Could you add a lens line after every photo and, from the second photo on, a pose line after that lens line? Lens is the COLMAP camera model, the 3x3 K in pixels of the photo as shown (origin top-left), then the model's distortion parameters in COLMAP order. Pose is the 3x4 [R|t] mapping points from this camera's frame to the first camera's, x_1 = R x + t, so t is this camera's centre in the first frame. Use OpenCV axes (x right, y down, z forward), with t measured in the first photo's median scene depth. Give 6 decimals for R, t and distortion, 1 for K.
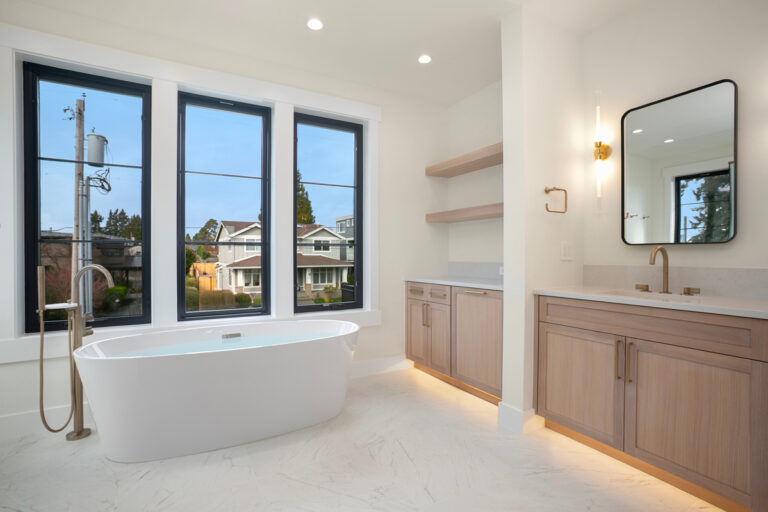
lens RADIAL K [[375.6, 0, 385.6], [0, 375.6, 253.9], [0, 0, 1]] dist [-0.052199, 0.026293]
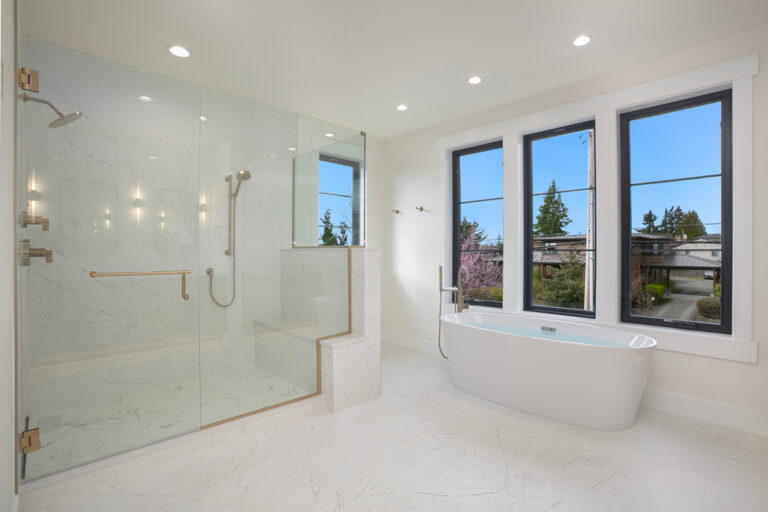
lens RADIAL K [[375.6, 0, 385.6], [0, 375.6, 253.9], [0, 0, 1]] dist [-0.052199, 0.026293]
pose [[0.262871, 0.006308, -0.964811, 0.531121], [-0.000961, 0.999980, 0.006276, -0.023691], [0.964831, -0.000723, 0.262871, 0.164451]]
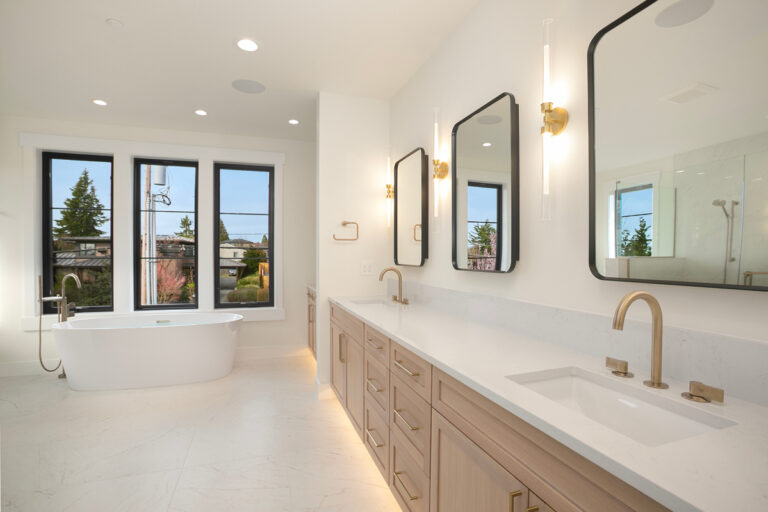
lens RADIAL K [[375.6, 0, 385.6], [0, 375.6, 253.9], [0, 0, 1]] dist [-0.052199, 0.026293]
pose [[0.982999, 0.004253, -0.183561, 0.650201], [-0.004475, 0.999990, -0.000795, -0.046597], [0.183555, 0.001603, 0.983008, -0.249755]]
